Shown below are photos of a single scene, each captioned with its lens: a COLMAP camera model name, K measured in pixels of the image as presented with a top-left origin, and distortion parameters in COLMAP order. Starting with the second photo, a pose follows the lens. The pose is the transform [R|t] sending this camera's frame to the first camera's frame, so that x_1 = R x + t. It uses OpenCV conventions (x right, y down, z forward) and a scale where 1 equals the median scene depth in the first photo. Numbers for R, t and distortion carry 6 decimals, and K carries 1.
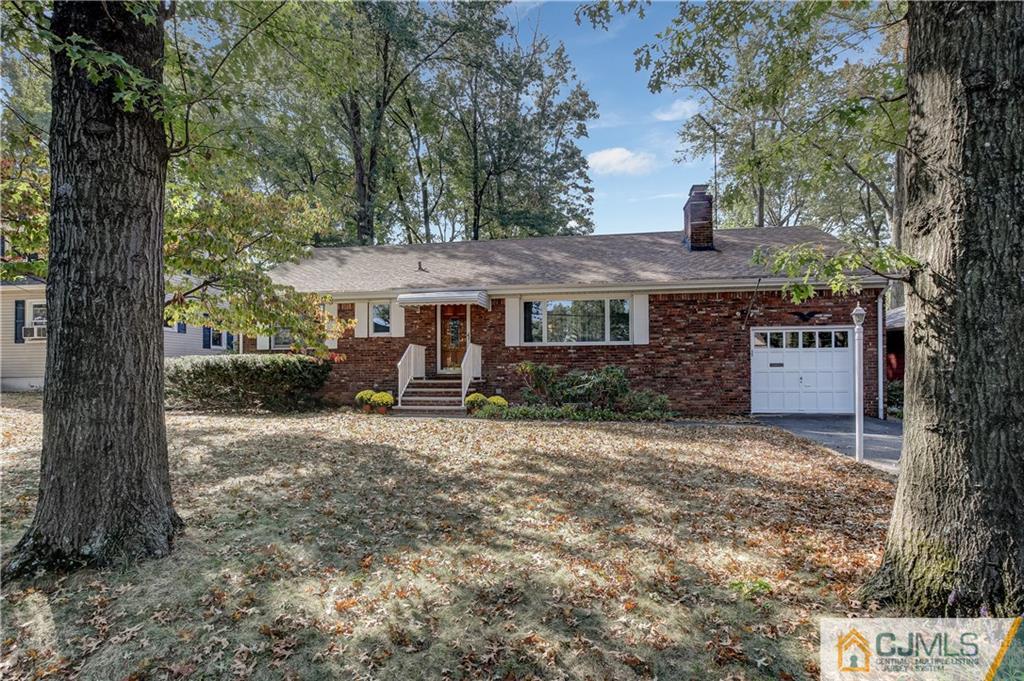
lens RADIAL K [[520.7, 0, 510.9], [0, 520.7, 361.9], [0, 0, 1]] dist [0.000918, 0.000025]
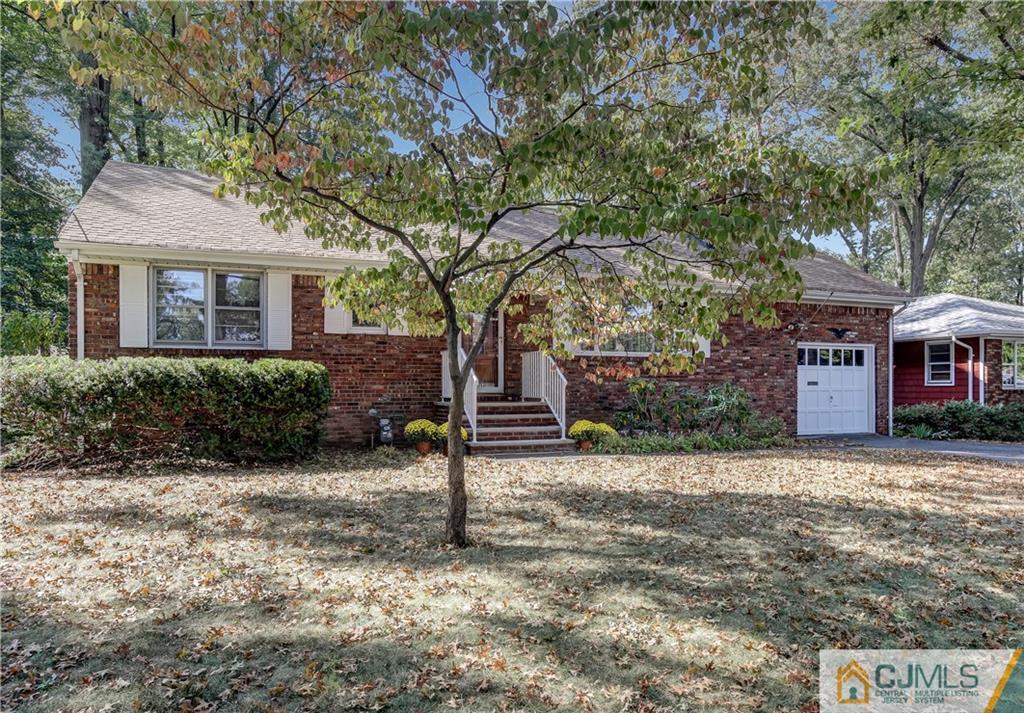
lens RADIAL K [[727.4, 0, 546.3], [0, 727.4, 380.1], [0, 0, 1]] dist [-0.000835, -0.001099]
pose [[0.838977, 0.008674, 0.544098, -0.596330], [-0.016061, 0.999832, 0.008826, -0.003916], [-0.543930, -0.016144, 0.838975, 0.160266]]
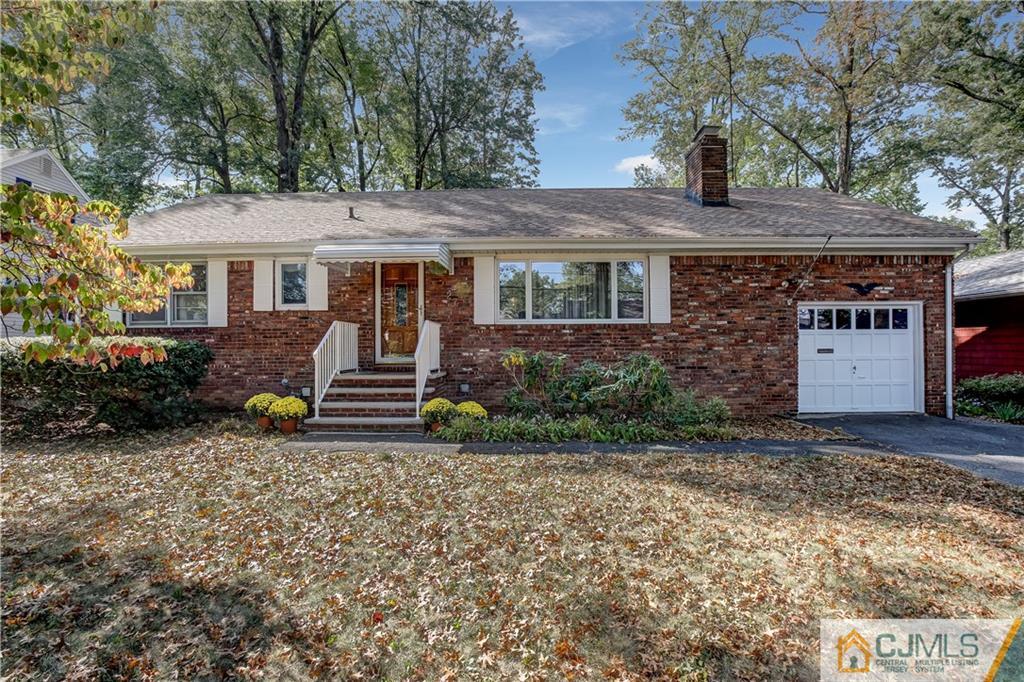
lens RADIAL K [[475.3, 0, 512.0], [0, 475.3, 341.0], [0, 0, 1]] dist [-0.025789, 0.000879]
pose [[0.989807, -0.000023, 0.142416, -0.054664], [-0.001786, 0.999919, 0.012574, -0.016764], [-0.142405, -0.012700, 0.989727, 0.365116]]
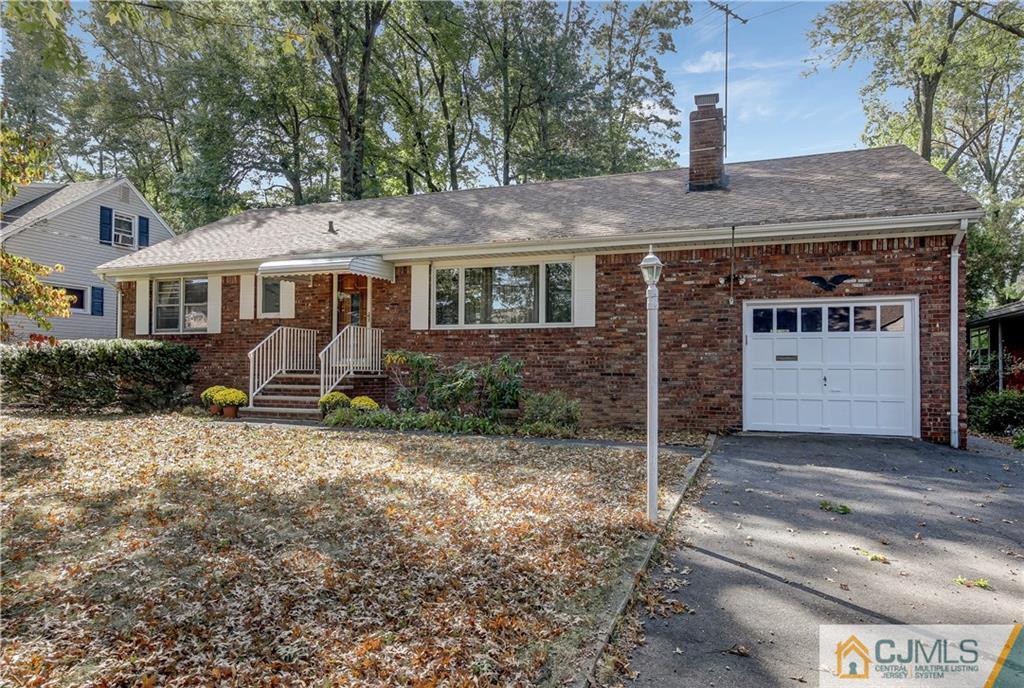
lens RADIAL K [[652.6, 0, 515.4], [0, 652.6, 350.5], [0, 0, 1]] dist [0.034146, 0.000631]
pose [[0.980099, 0.006009, -0.198417, 0.335265], [-0.007755, 0.999938, -0.008023, 0.005607], [0.198357, 0.009402, 0.980085, 0.122304]]
